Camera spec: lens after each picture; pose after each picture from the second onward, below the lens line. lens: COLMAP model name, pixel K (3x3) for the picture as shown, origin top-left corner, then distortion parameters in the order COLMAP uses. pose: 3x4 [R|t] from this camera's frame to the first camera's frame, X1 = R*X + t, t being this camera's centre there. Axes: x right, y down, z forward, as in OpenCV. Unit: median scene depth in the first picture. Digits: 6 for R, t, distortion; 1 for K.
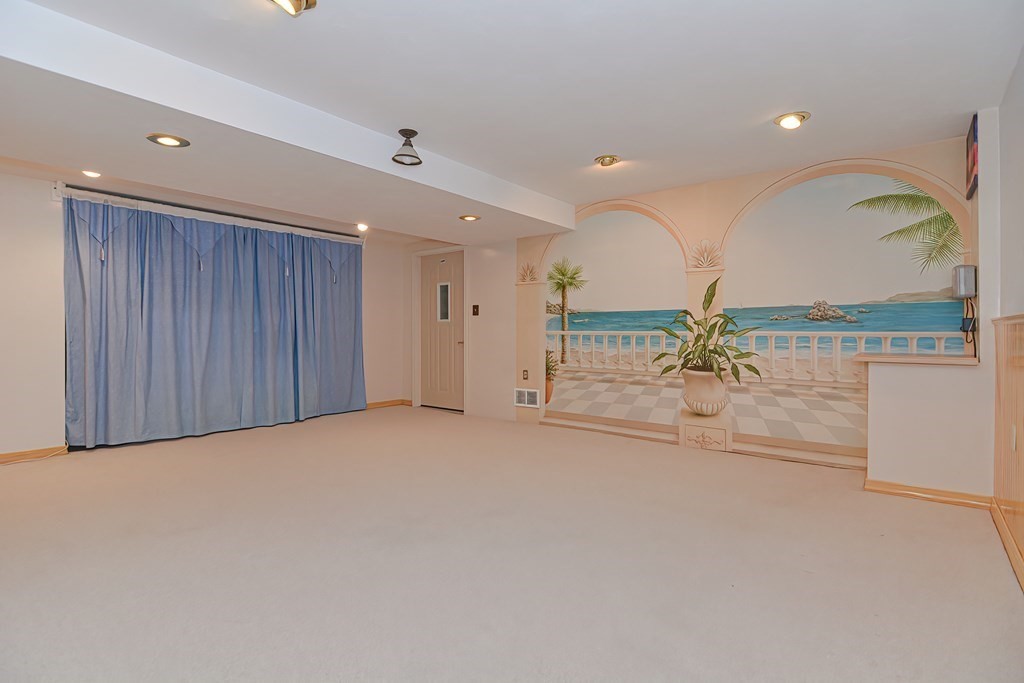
lens RADIAL K [[500.7, 0, 508.2], [0, 500.7, 333.7], [0, 0, 1]] dist [0.000497, -0.000197]
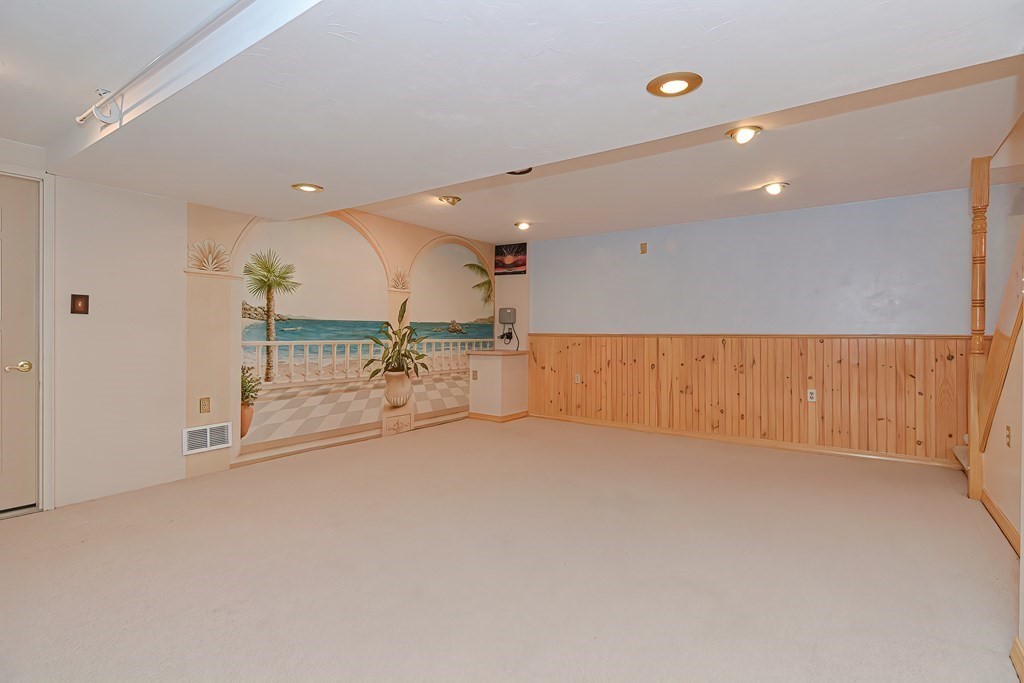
lens RADIAL K [[500.7, 0, 508.2], [0, 500.7, 333.7], [0, 0, 1]] dist [0.000497, -0.000197]
pose [[-0.067599, -0.001298, 0.997712, -0.814788], [0.003855, 0.999991, 0.001562, -0.018962], [-0.997705, 0.003952, -0.067593, 0.753038]]
